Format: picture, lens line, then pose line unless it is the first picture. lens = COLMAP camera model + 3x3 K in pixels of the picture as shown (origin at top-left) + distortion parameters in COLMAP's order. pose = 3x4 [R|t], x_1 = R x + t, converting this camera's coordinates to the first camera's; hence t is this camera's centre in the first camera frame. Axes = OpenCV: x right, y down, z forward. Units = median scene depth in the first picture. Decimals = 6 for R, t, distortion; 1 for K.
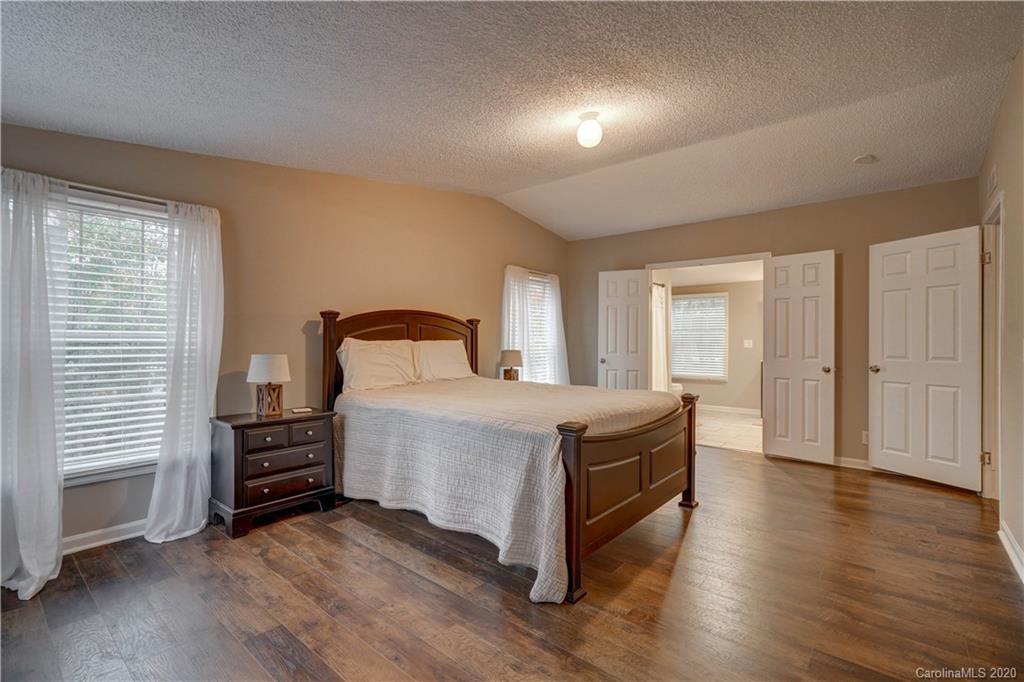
lens RADIAL K [[471.7, 0, 516.0], [0, 471.7, 338.5], [0, 0, 1]] dist [-0.005311, 0.001575]
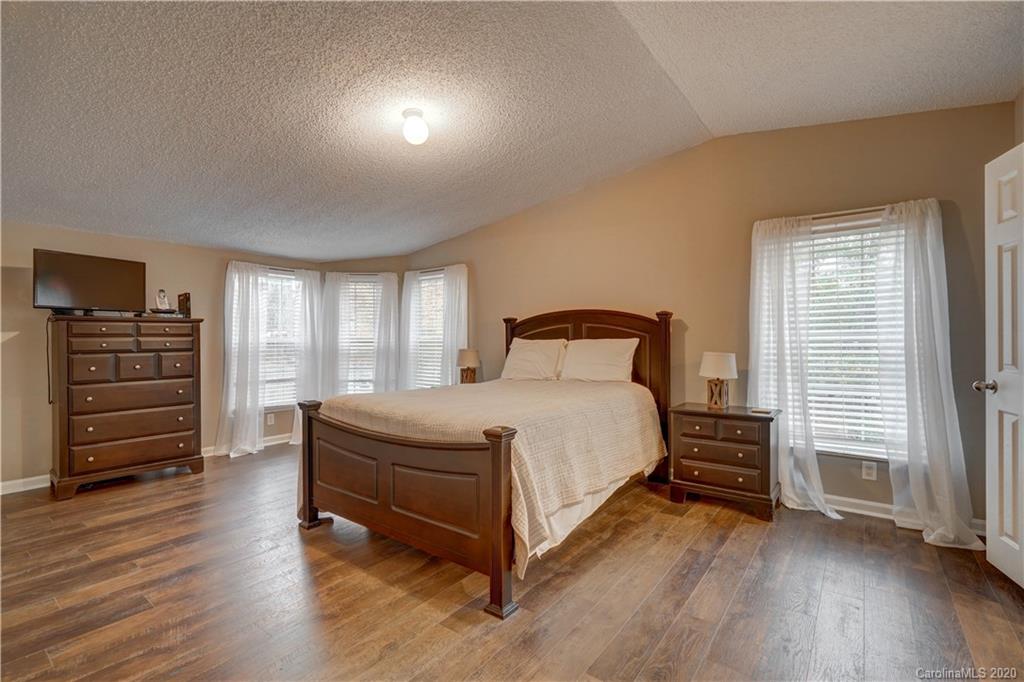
lens RADIAL K [[471.7, 0, 515.8], [0, 471.7, 342.4], [0, 0, 1]] dist [-0.005311, 0.001575]
pose [[0.033314, 0.007787, -0.999415, 0.822056], [0.017715, 0.999808, 0.008381, 0.000135], [0.999288, -0.017984, 0.033169, 0.841100]]
